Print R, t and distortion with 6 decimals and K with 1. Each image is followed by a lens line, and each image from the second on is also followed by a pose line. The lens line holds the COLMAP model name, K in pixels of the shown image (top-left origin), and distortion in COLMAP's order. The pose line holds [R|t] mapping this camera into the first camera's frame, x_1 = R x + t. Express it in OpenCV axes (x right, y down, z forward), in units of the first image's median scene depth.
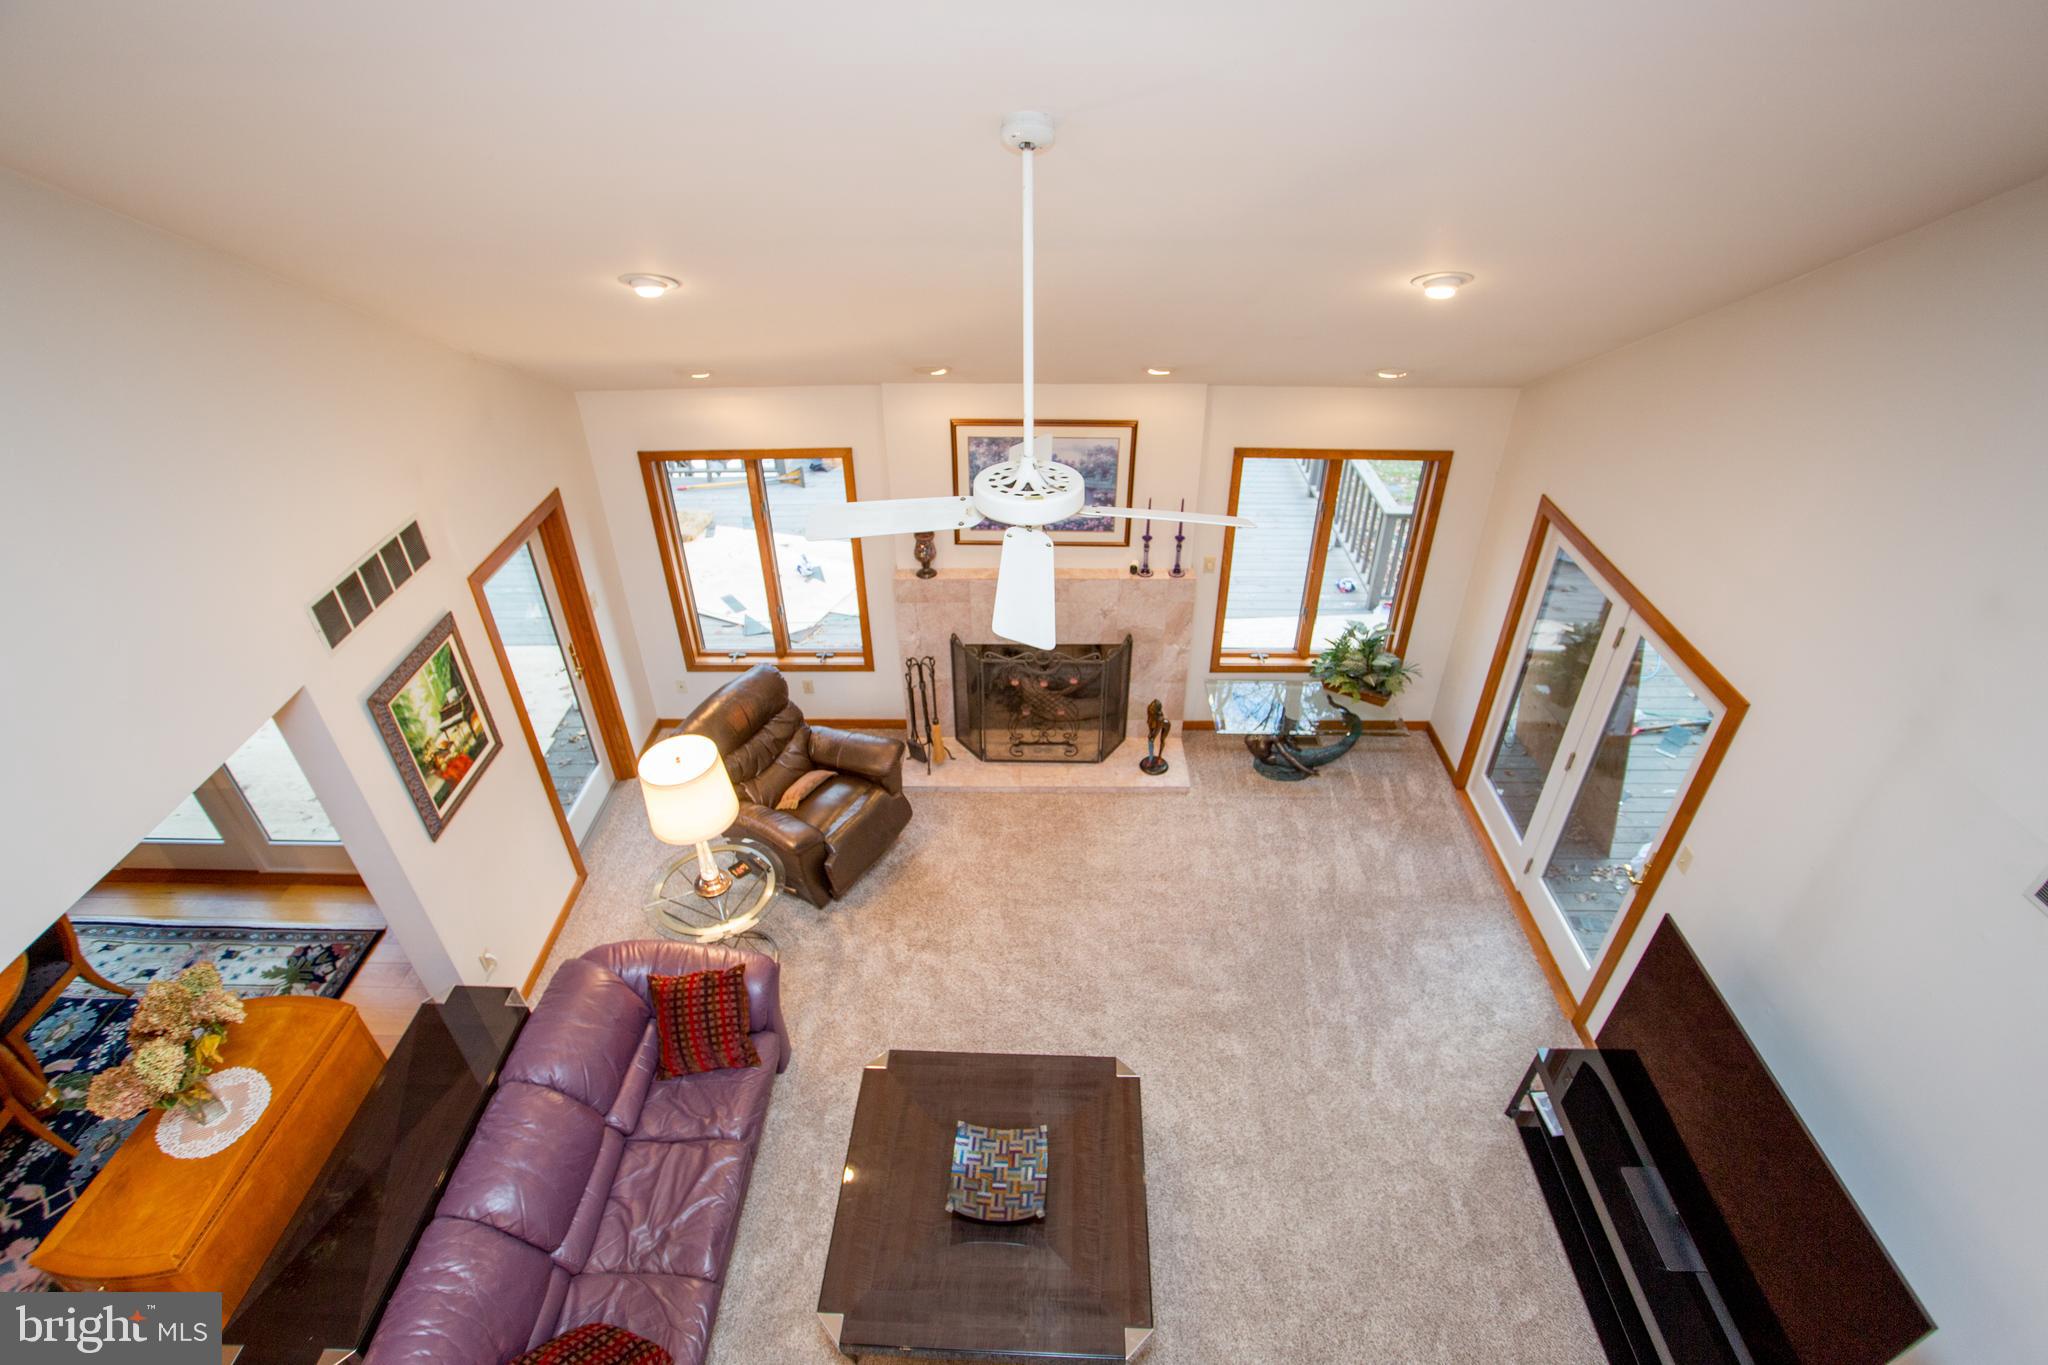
lens RADIAL K [[991.4, 0, 1019.0], [0, 991.4, 674.5], [0, 0, 1]] dist [-0.081029, 0.034005]
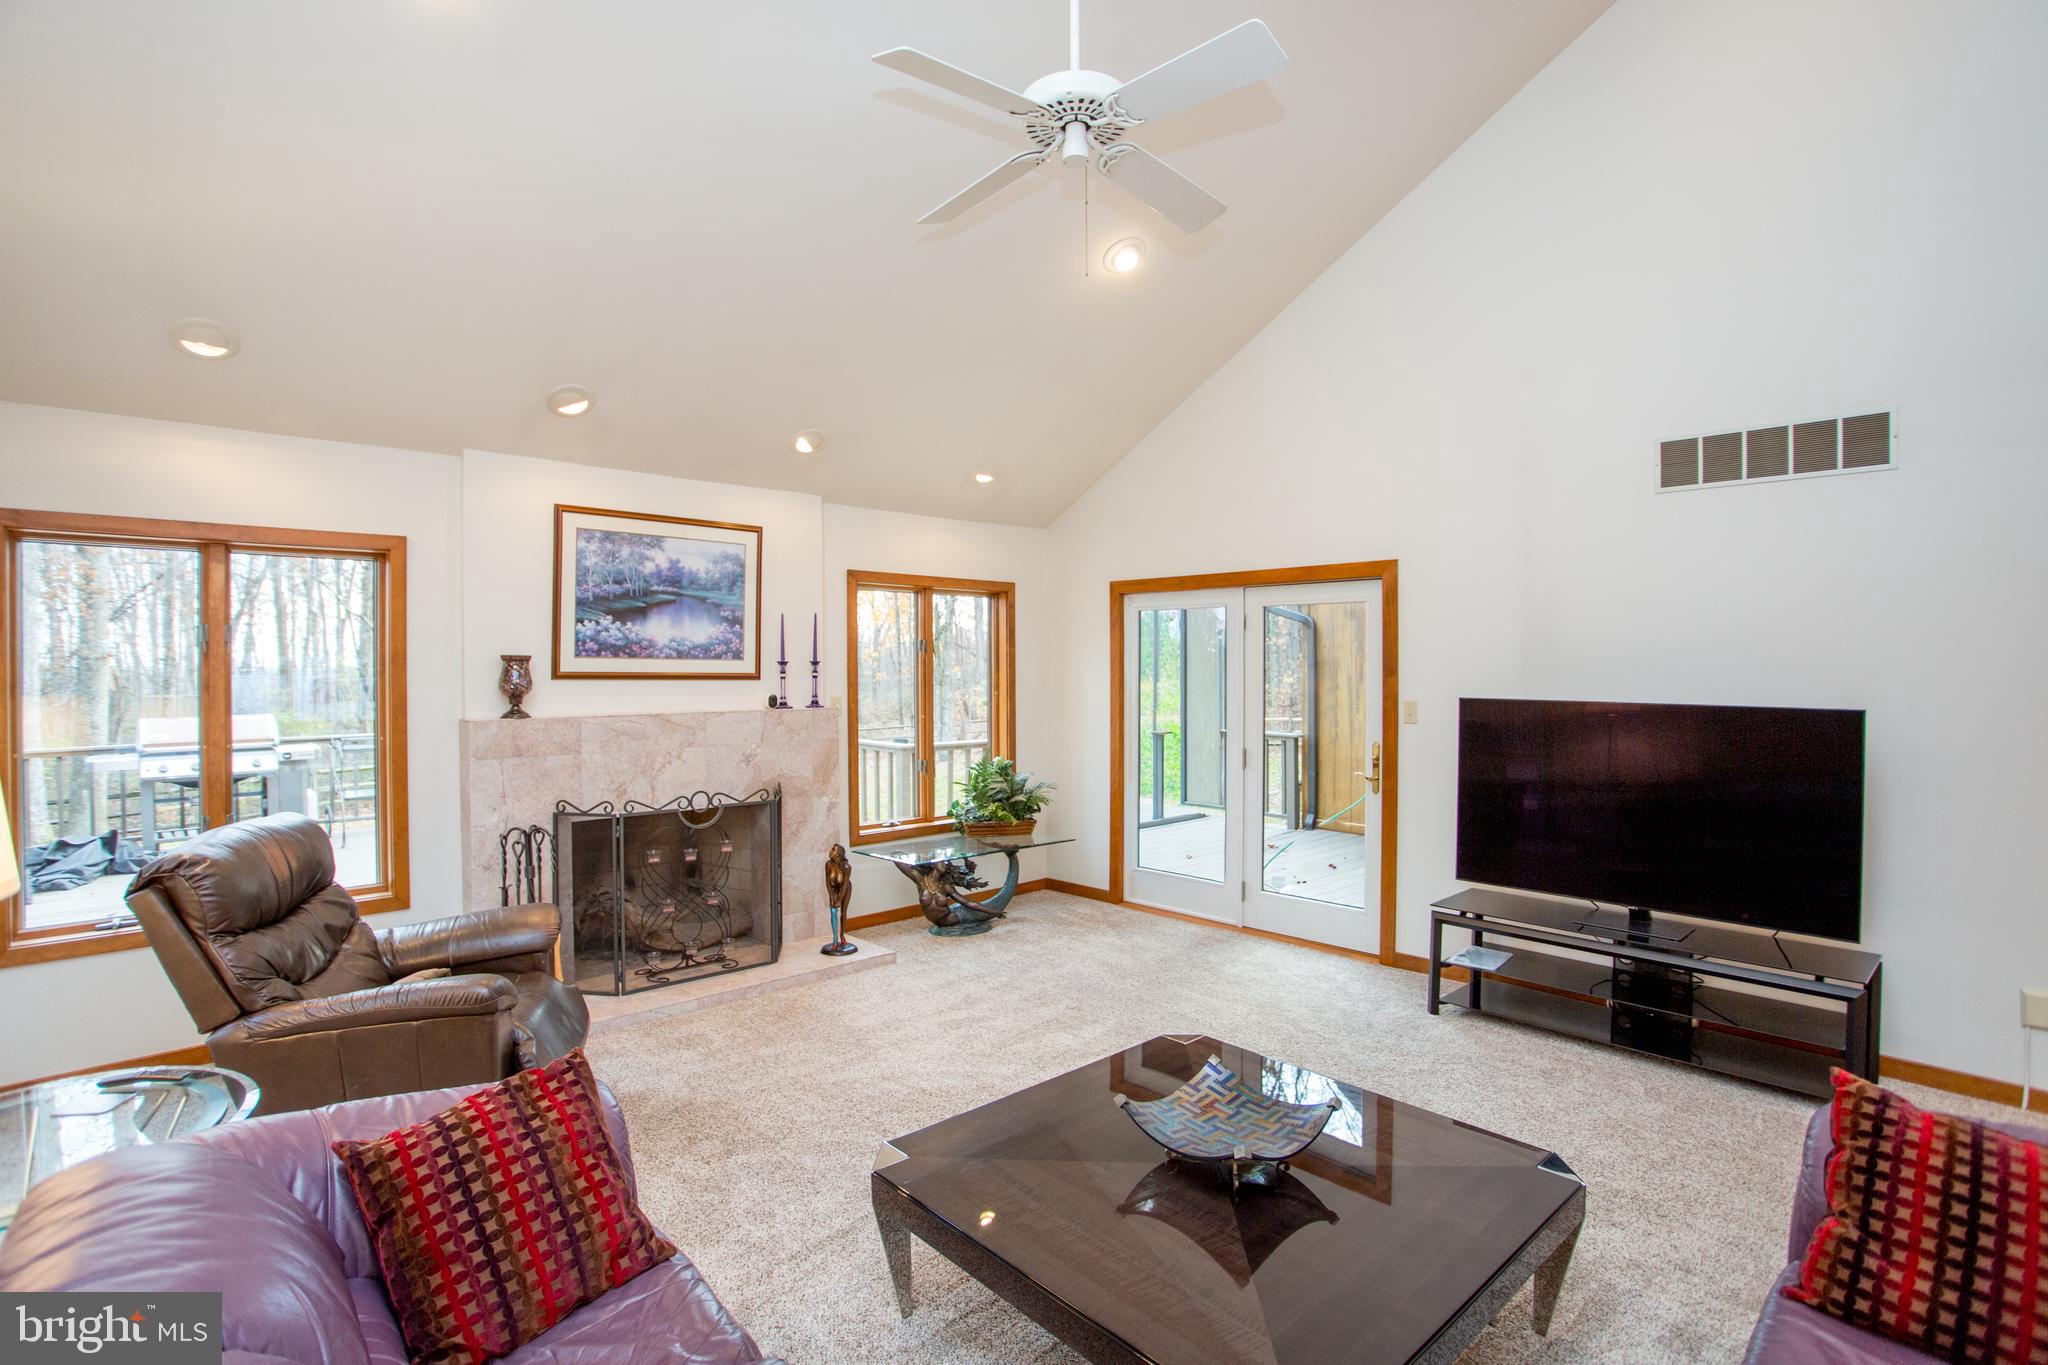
lens RADIAL K [[991.4, 0, 1019.0], [0, 991.4, 674.5], [0, 0, 1]] dist [-0.081029, 0.034005]
pose [[0.716770, -0.001295, 0.697308, -0.329680], [0.389872, 0.829837, -0.399213, 0.301187], [-0.578135, 0.558005, 0.595307, 0.361899]]
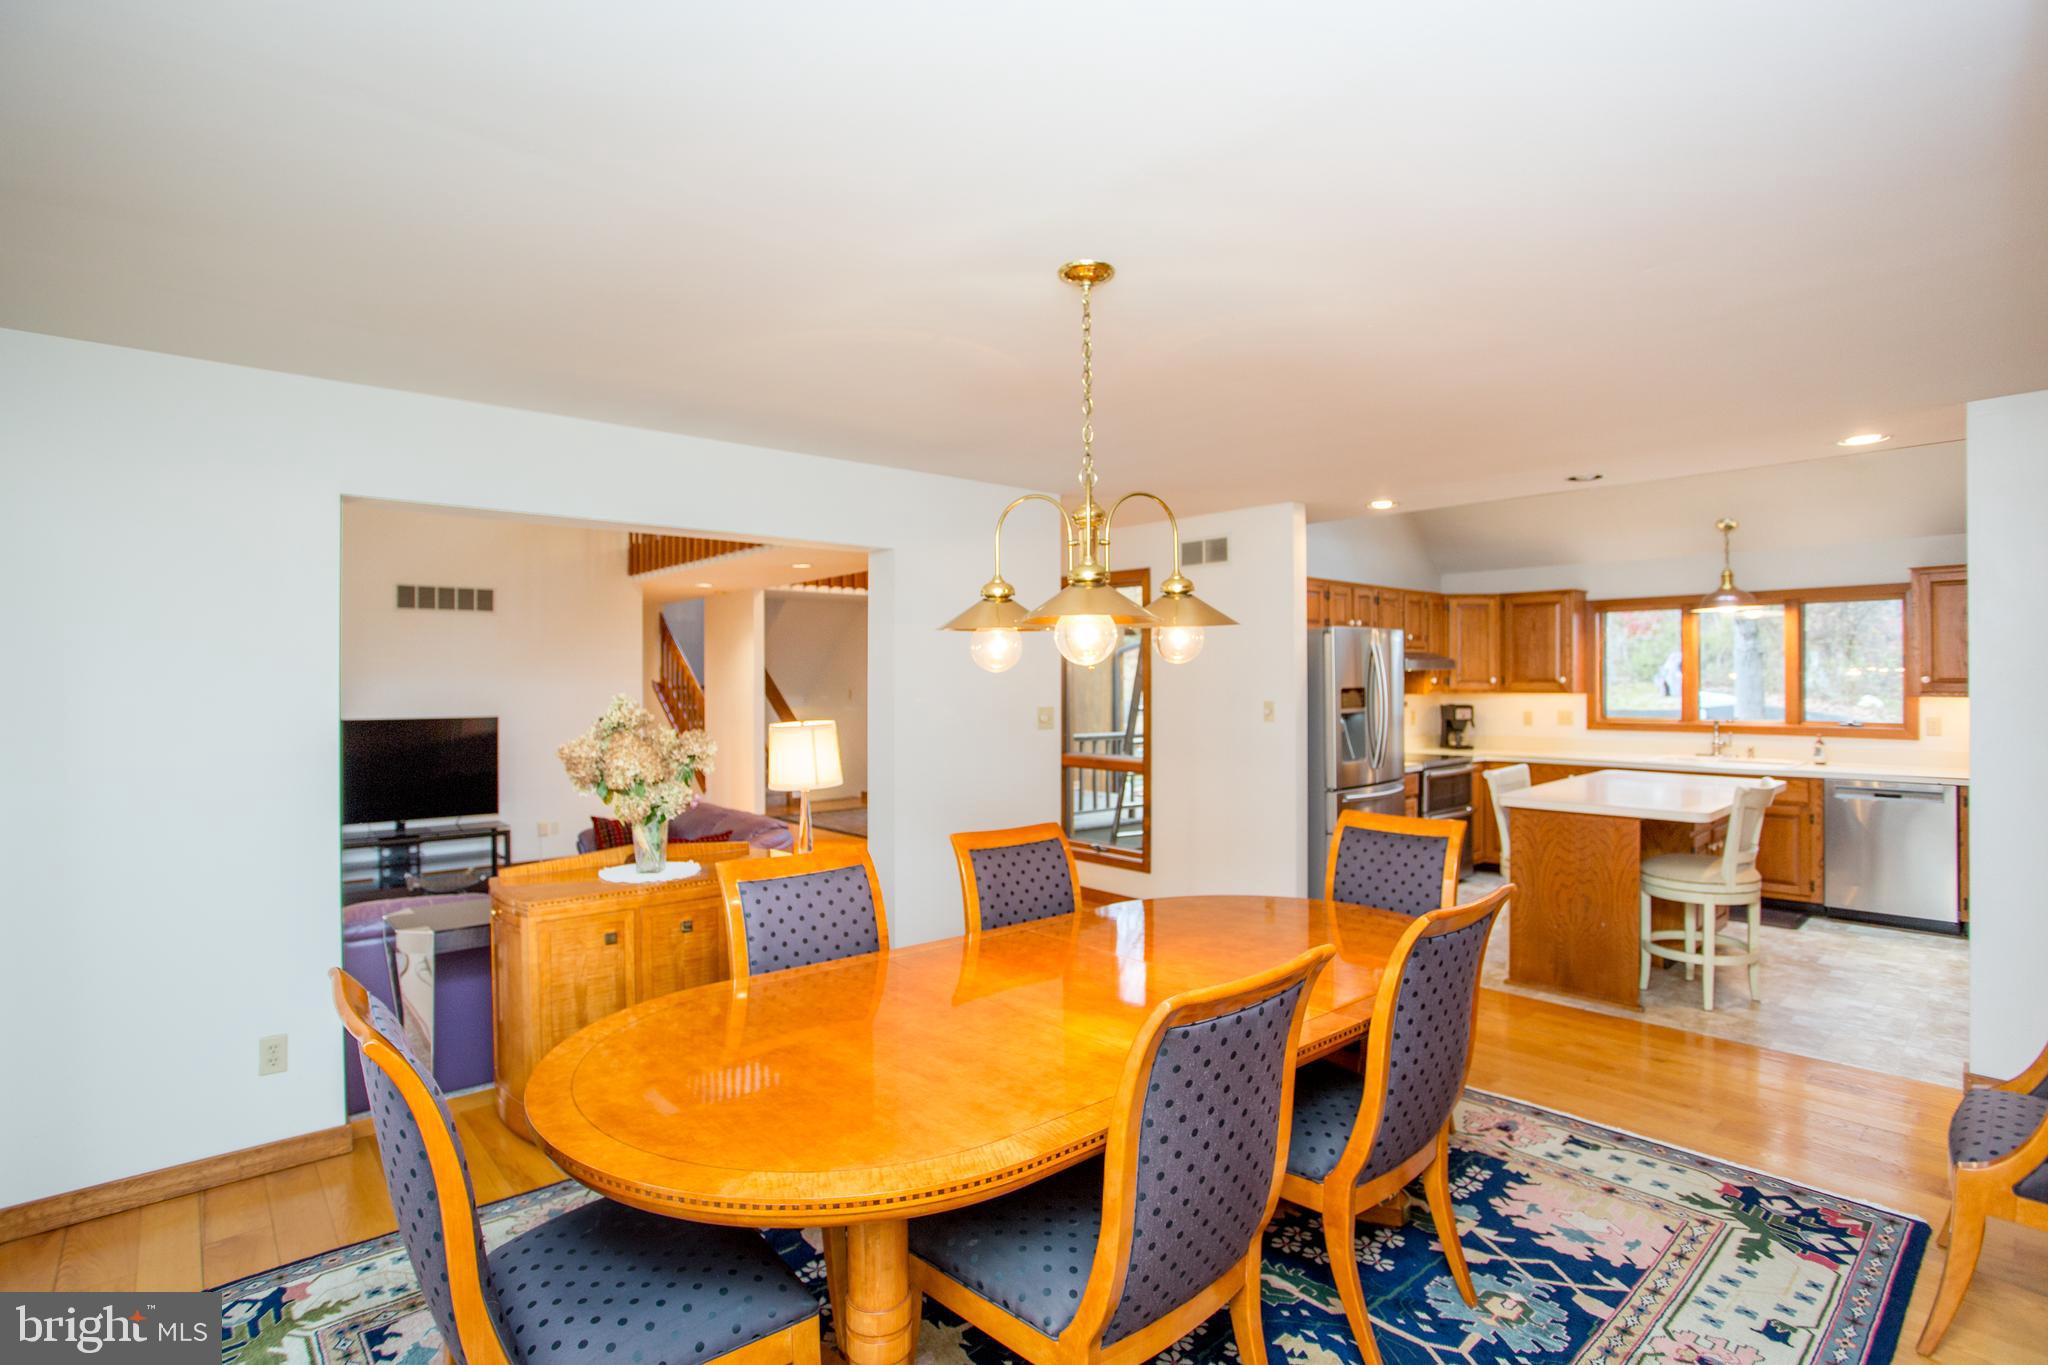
lens RADIAL K [[991.4, 0, 1019.0], [0, 991.4, 674.5], [0, 0, 1]] dist [-0.081029, 0.034005]
pose [[-0.678589, 0.011121, 0.734434, -1.081959], [0.420290, 0.825900, 0.375826, 0.045541], [-0.602389, 0.563707, -0.565121, 0.705717]]
